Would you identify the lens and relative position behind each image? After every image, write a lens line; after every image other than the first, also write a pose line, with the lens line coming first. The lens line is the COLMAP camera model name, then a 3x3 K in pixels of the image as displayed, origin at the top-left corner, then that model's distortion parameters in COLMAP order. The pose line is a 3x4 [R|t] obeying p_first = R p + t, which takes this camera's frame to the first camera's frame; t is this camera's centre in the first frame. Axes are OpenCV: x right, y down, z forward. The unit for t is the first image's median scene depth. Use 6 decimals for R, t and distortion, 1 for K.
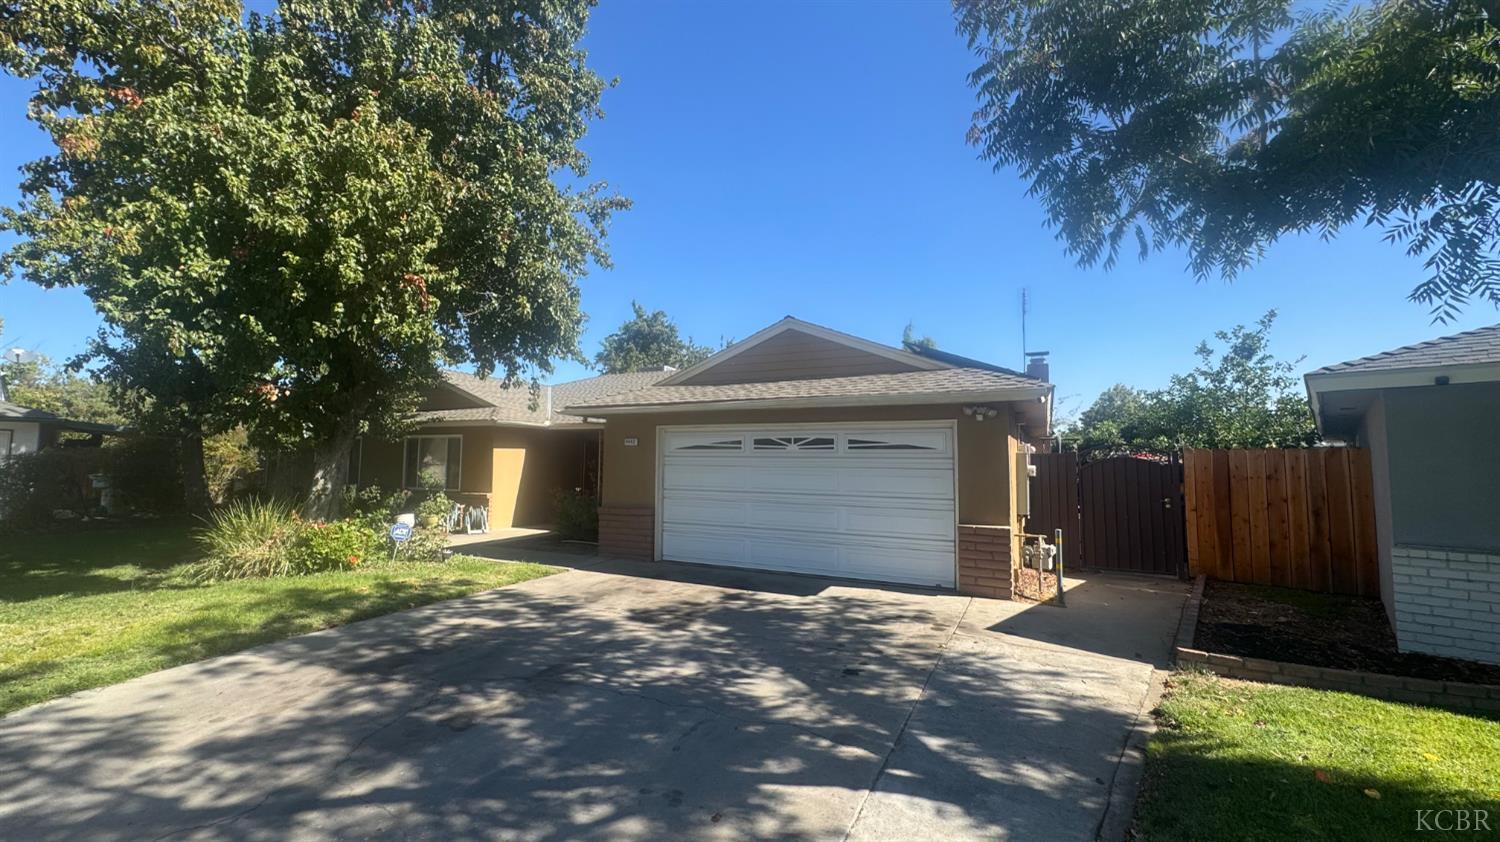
lens RADIAL K [[593.5, 0, 748.2], [0, 593.5, 413.0], [0, 0, 1]] dist [-0.013074, 0.000538]
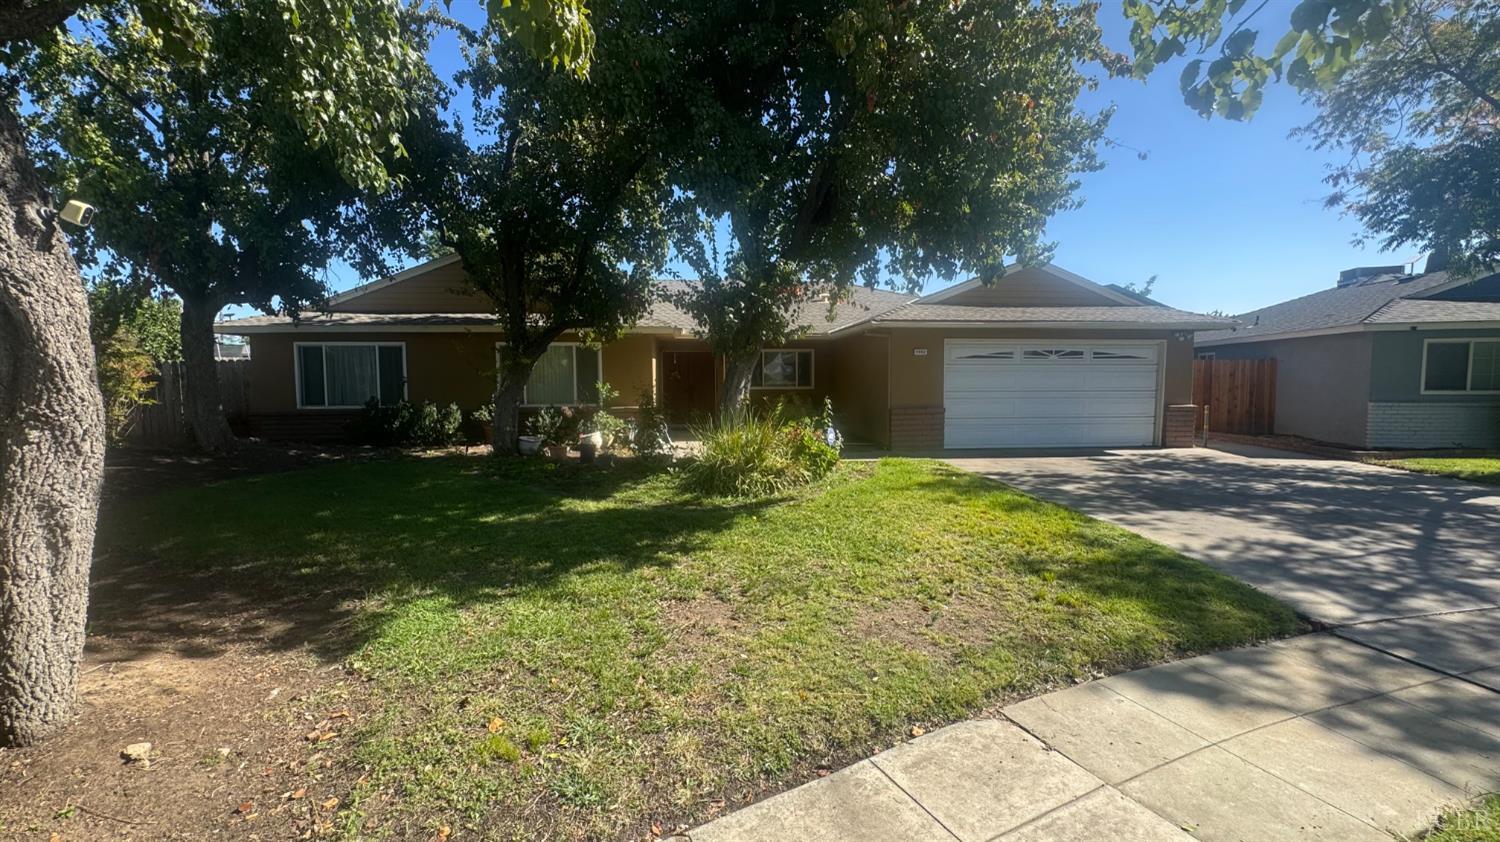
lens RADIAL K [[593.5, 0, 758.2], [0, 593.5, 419.5], [0, 0, 1]] dist [-0.013074, 0.000538]
pose [[0.850821, -0.050250, 0.523047, -1.225998], [-0.028935, 0.989426, 0.142123, 0.026436], [-0.524658, -0.136056, 0.840371, 0.195852]]
